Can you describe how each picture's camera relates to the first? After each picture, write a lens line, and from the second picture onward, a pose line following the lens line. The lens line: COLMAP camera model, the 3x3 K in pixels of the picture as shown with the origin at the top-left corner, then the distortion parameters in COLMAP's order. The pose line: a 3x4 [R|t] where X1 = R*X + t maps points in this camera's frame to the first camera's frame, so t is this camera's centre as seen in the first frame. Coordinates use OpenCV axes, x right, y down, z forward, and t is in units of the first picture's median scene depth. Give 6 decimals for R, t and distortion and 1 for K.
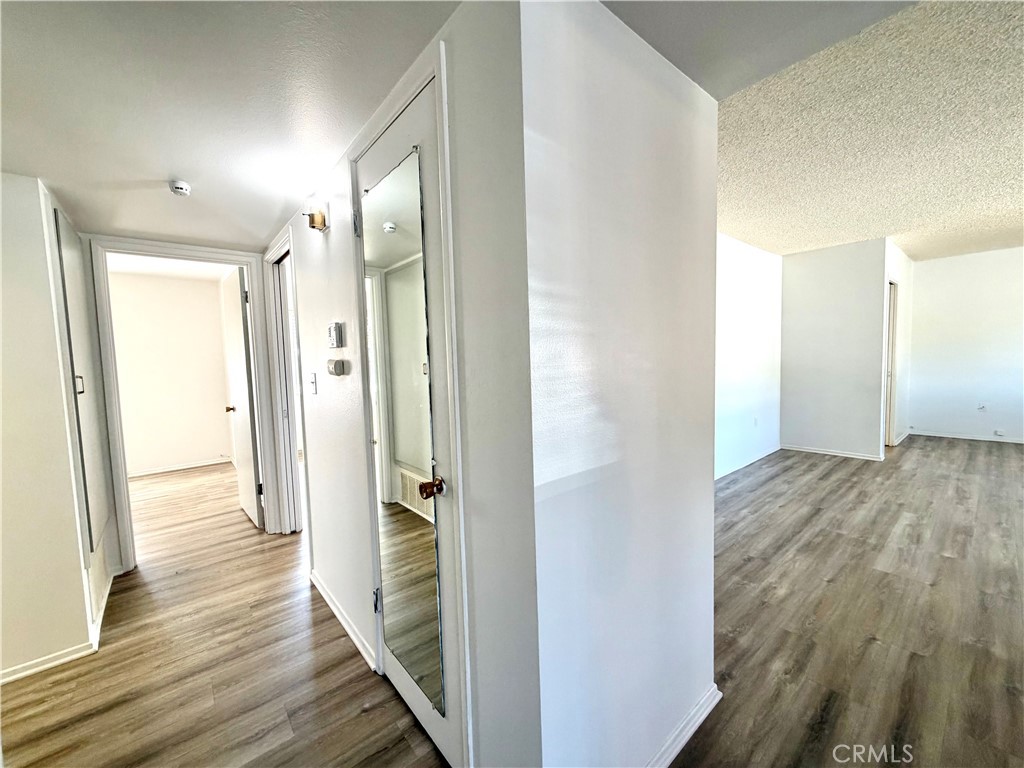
lens RADIAL K [[410.2, 0, 513.5], [0, 410.2, 381.8], [0, 0, 1]] dist [-0.002098, 0.000422]
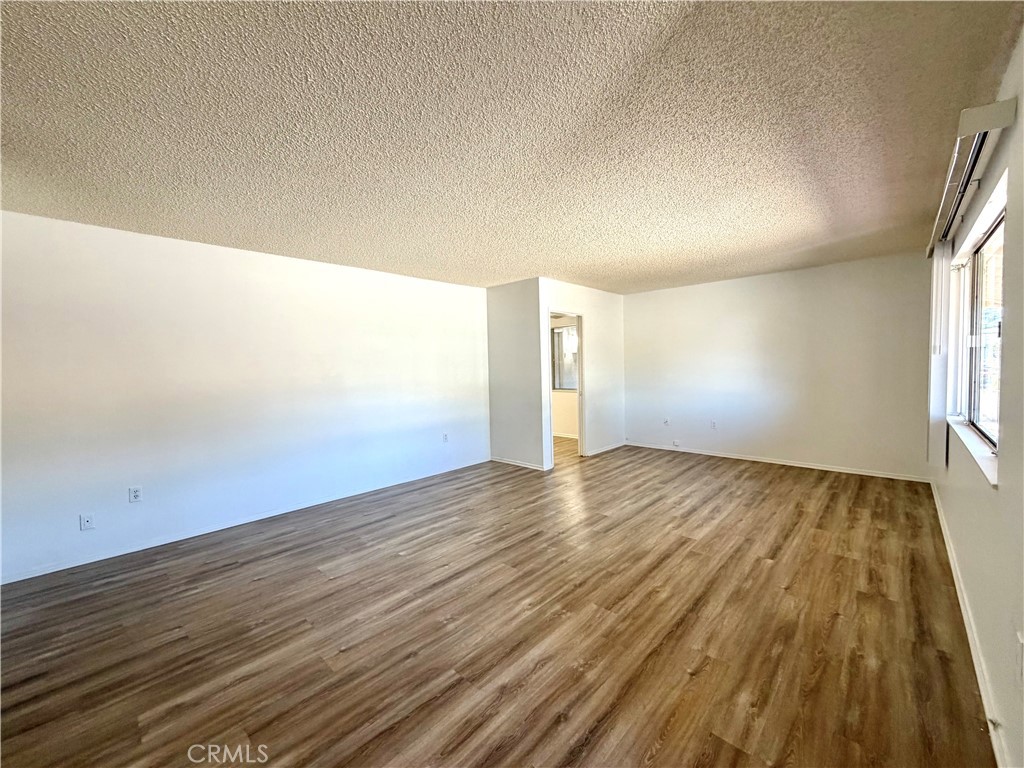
lens RADIAL K [[410.2, 0, 512.1], [0, 410.2, 387.5], [0, 0, 1]] dist [-0.002098, 0.000422]
pose [[0.992904, 0.001899, 0.118904, 0.998603], [-0.001127, 0.999978, -0.006553, -0.047596], [-0.118913, 0.006373, 0.992884, -0.199363]]
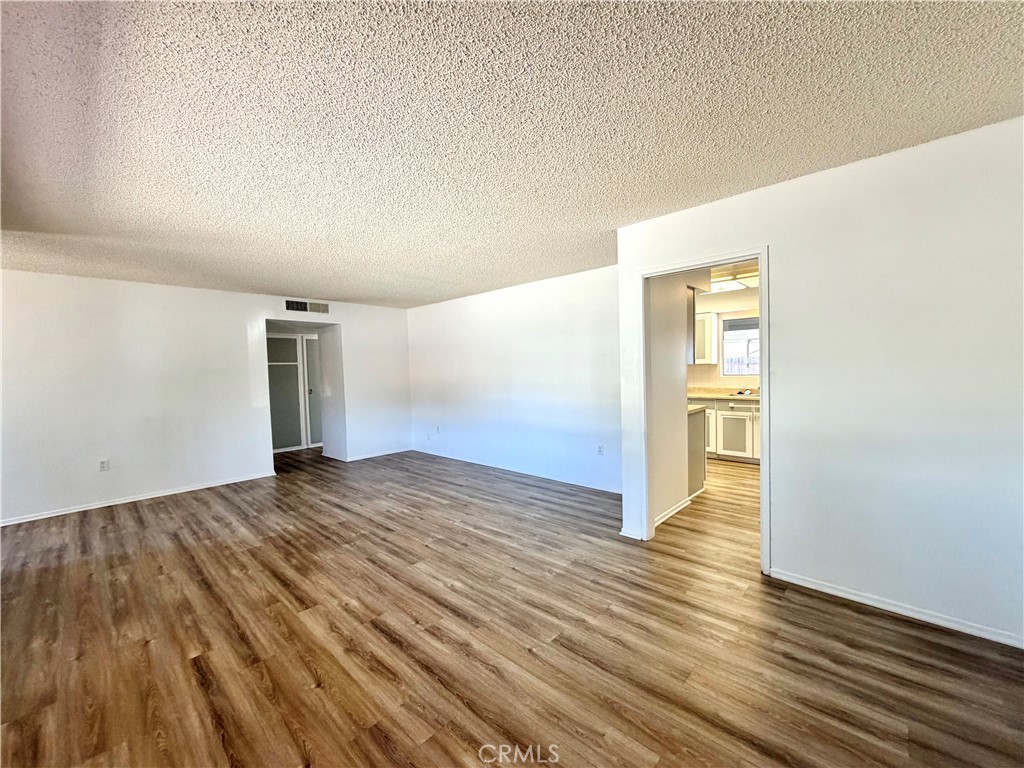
lens RADIAL K [[410.2, 0, 508.7], [0, 410.2, 384.1], [0, 0, 1]] dist [-0.002098, 0.000422]
pose [[0.113894, 0.066398, -0.991272, 2.357124], [-0.035272, 0.997405, 0.062756, -0.168580], [0.992867, 0.027817, 0.115941, 1.049996]]
